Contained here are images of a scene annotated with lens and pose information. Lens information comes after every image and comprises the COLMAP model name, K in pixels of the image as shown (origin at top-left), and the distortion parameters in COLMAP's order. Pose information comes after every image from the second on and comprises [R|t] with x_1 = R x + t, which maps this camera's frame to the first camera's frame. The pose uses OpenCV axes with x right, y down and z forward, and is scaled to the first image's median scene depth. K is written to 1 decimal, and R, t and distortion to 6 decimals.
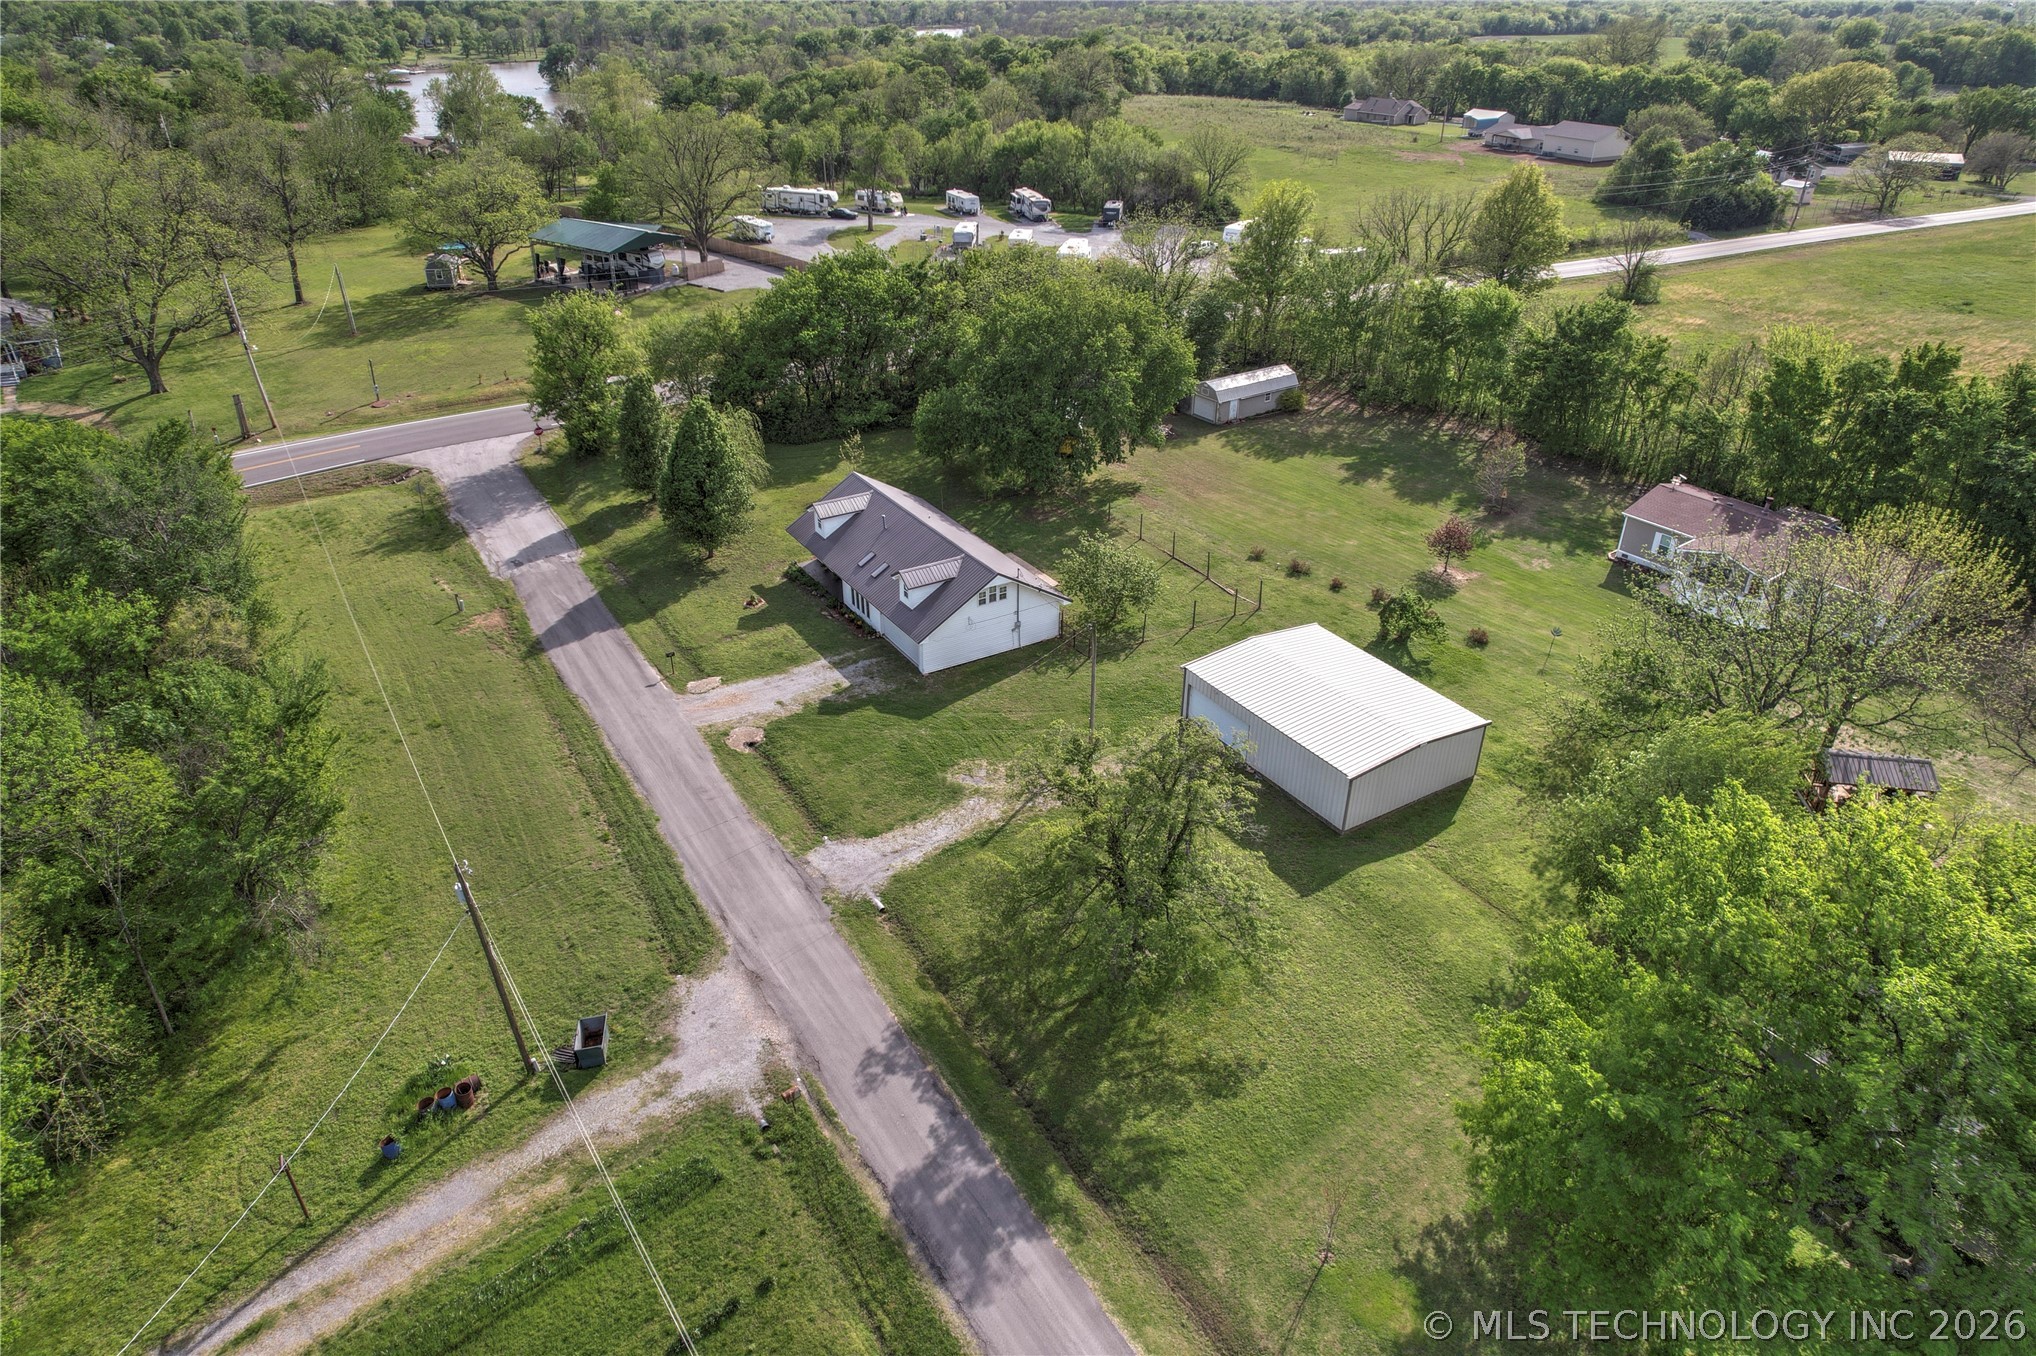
lens RADIAL K [[1303.2, 0, 1018.0], [0, 1303.2, 678.0], [0, 0, 1]] dist [-0.070018, 0.060416]
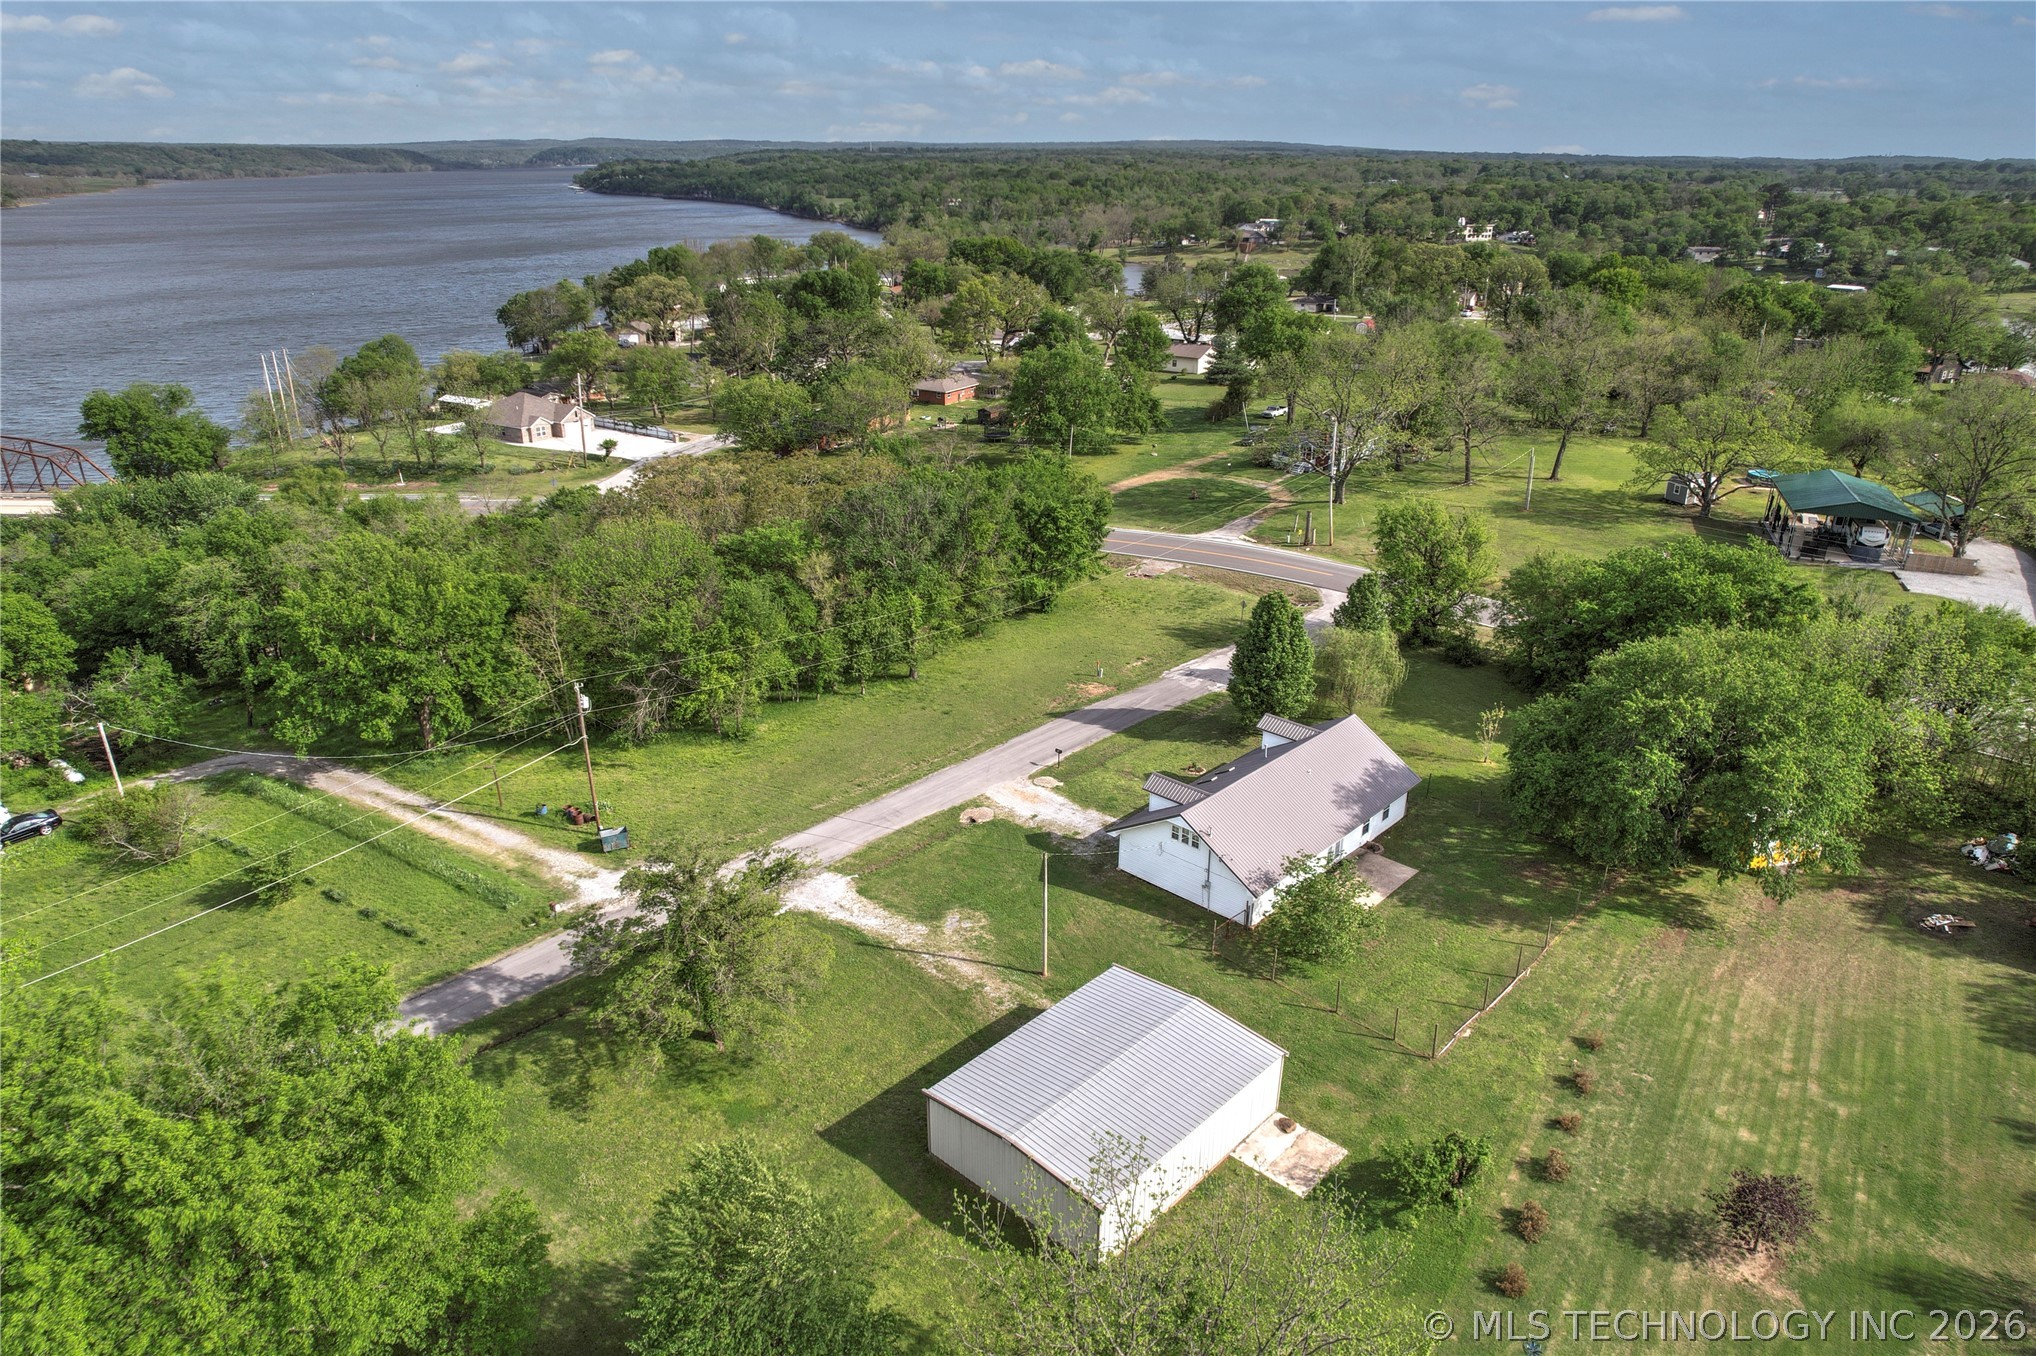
lens RADIAL K [[1295.7, 0, 1016.2], [0, 1295.7, 687.8], [0, 0, 1]] dist [-0.069403, 0.059335]
pose [[0.254139, 0.363795, -0.896140, 0.772950], [-0.477725, 0.852857, 0.210745, -0.301907], [0.840947, 0.374550, 0.390538, 0.481593]]
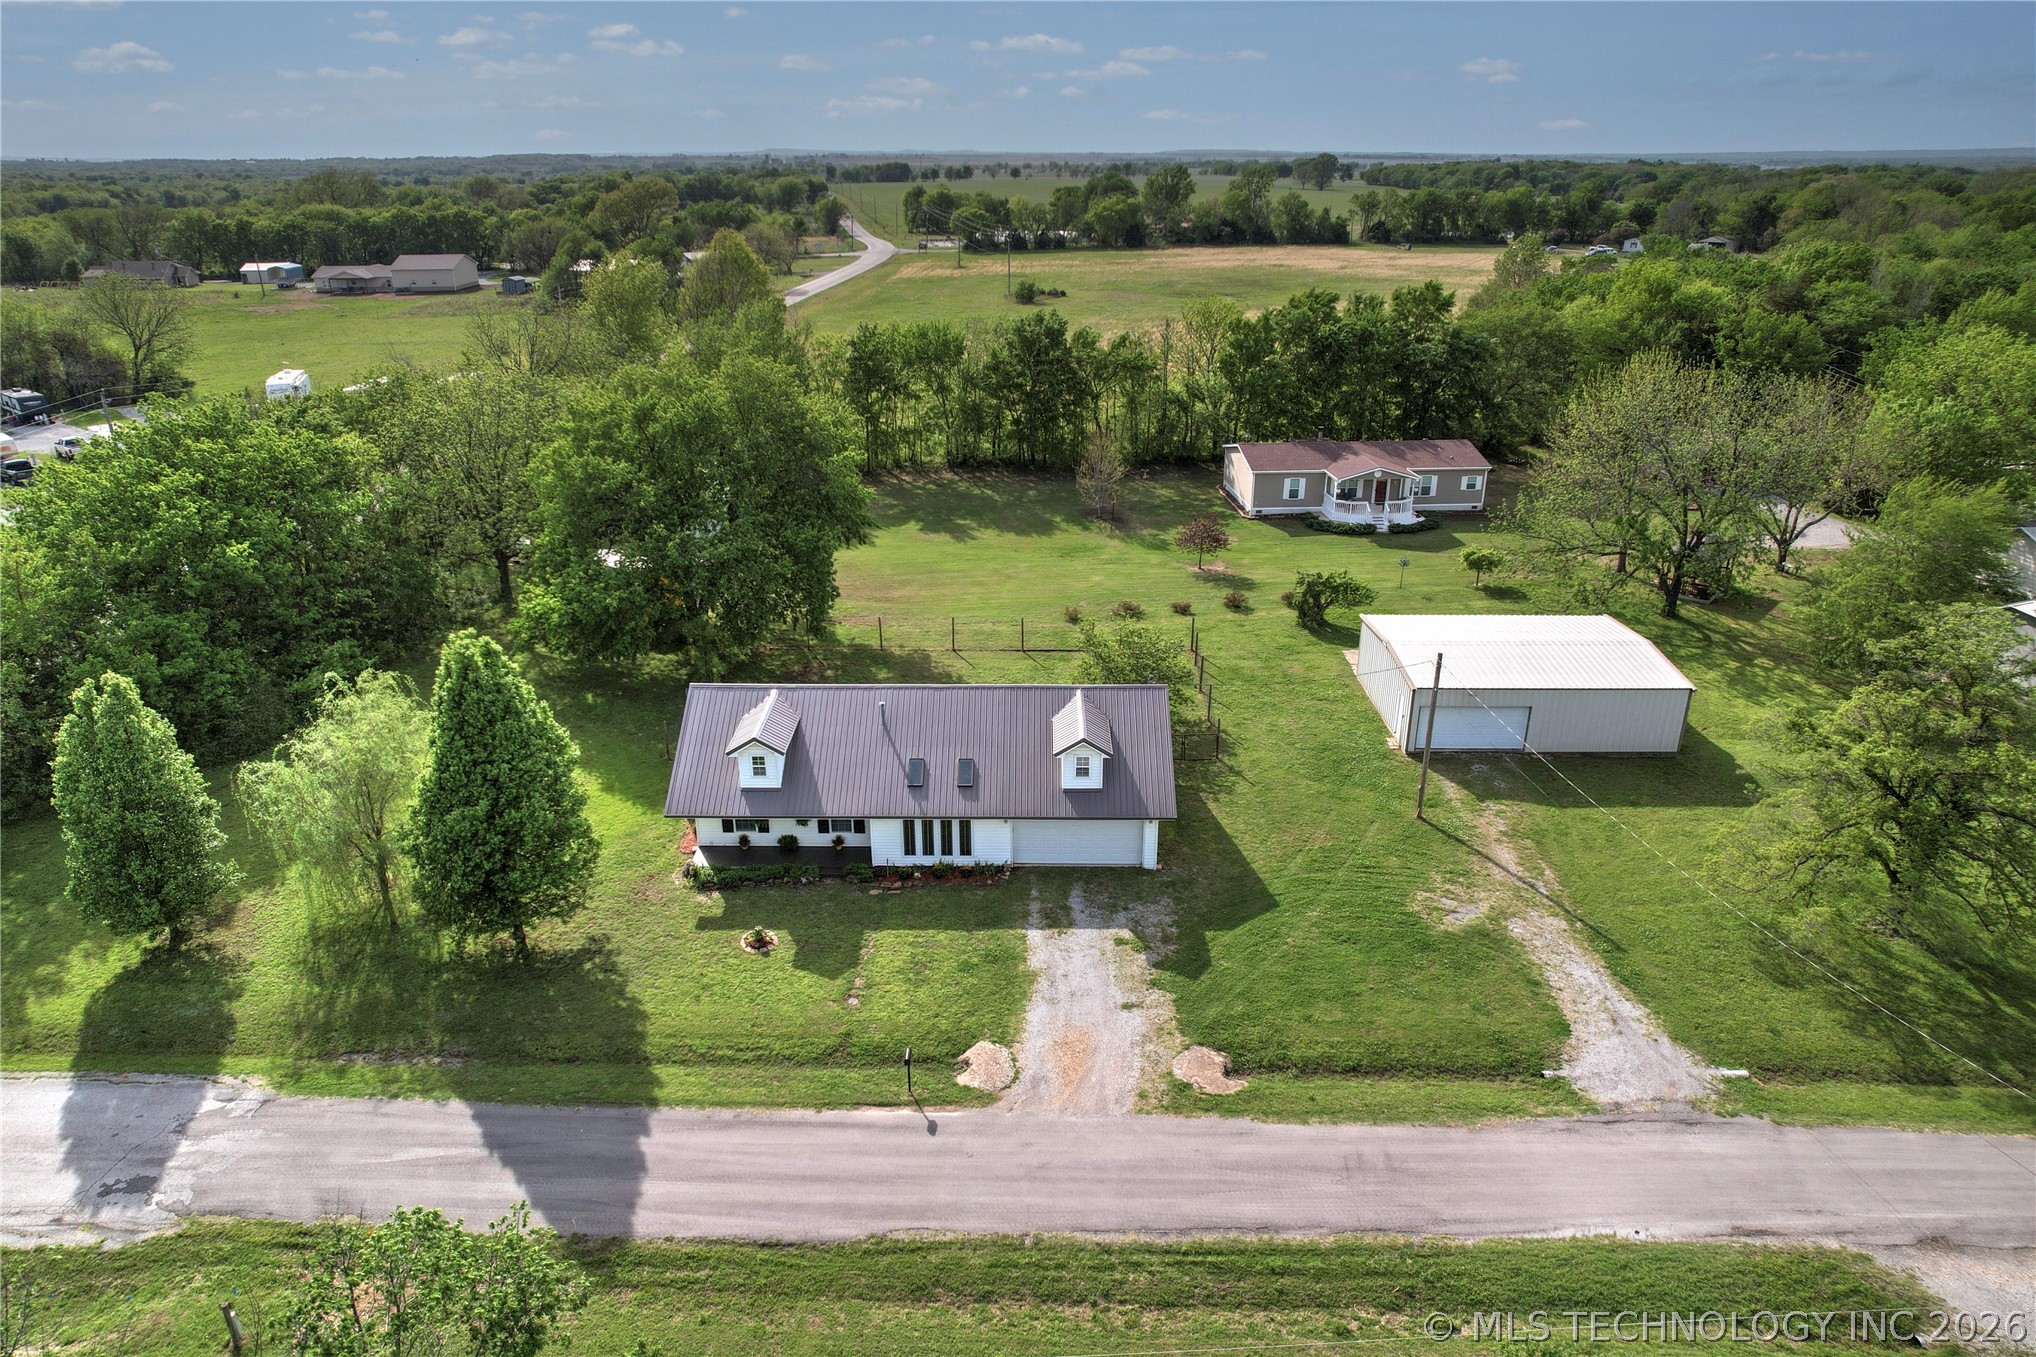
lens RADIAL K [[1295.7, 0, 1016.2], [0, 1295.7, 688.3], [0, 0, 1]] dist [-0.069403, 0.059335]
pose [[0.540166, -0.335502, 0.771789, -0.585134], [0.421061, 0.901796, 0.097322, -0.178646], [-0.728648, 0.272400, 0.628387, 0.620389]]
